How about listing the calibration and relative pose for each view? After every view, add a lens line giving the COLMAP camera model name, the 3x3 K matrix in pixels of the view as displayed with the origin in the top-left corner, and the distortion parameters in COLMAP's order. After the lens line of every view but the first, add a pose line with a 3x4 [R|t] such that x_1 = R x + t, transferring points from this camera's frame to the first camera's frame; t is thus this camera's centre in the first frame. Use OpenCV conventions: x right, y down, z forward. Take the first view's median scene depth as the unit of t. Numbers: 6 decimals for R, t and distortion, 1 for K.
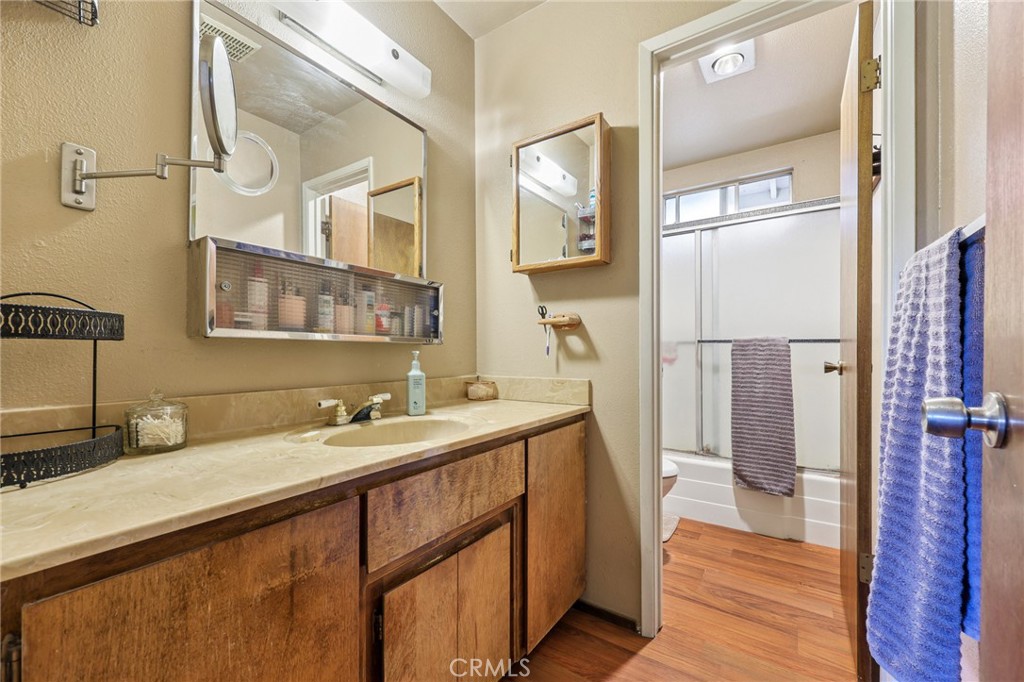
lens RADIAL K [[411.3, 0, 515.6], [0, 411.3, 347.9], [0, 0, 1]] dist [-0.000313, -0.000196]
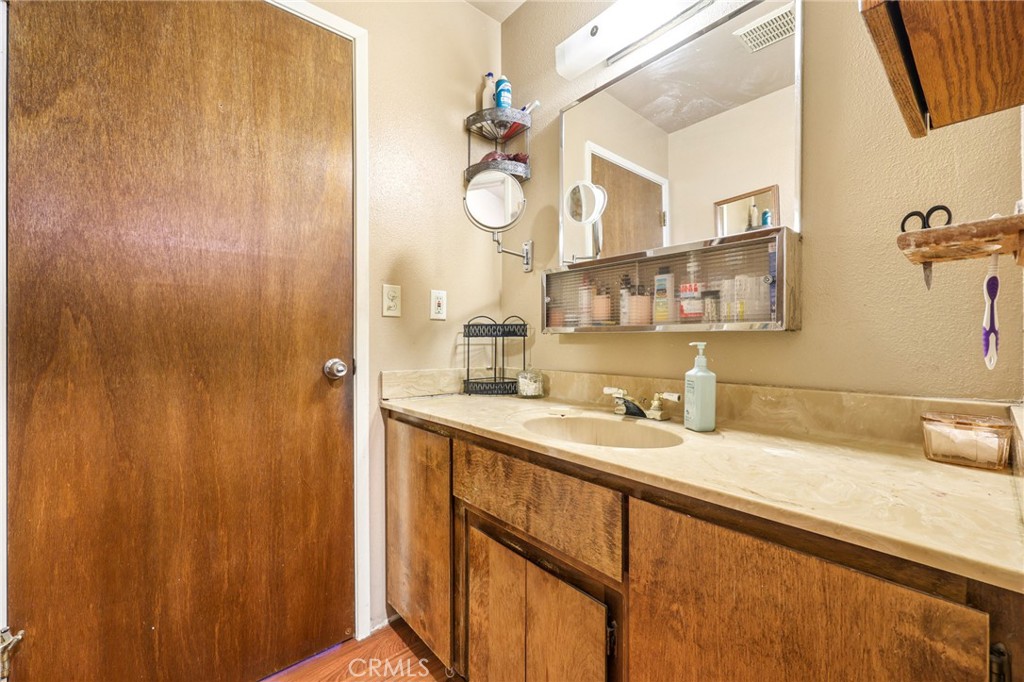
lens RADIAL K [[411.3, 0, 515.2], [0, 411.3, 341.3], [0, 0, 1]] dist [-0.000313, -0.000196]
pose [[-0.256406, -0.001150, -0.966568, 0.716010], [0.006926, 0.999971, -0.003027, 0.007088], [0.966544, -0.007471, -0.256391, 1.142570]]
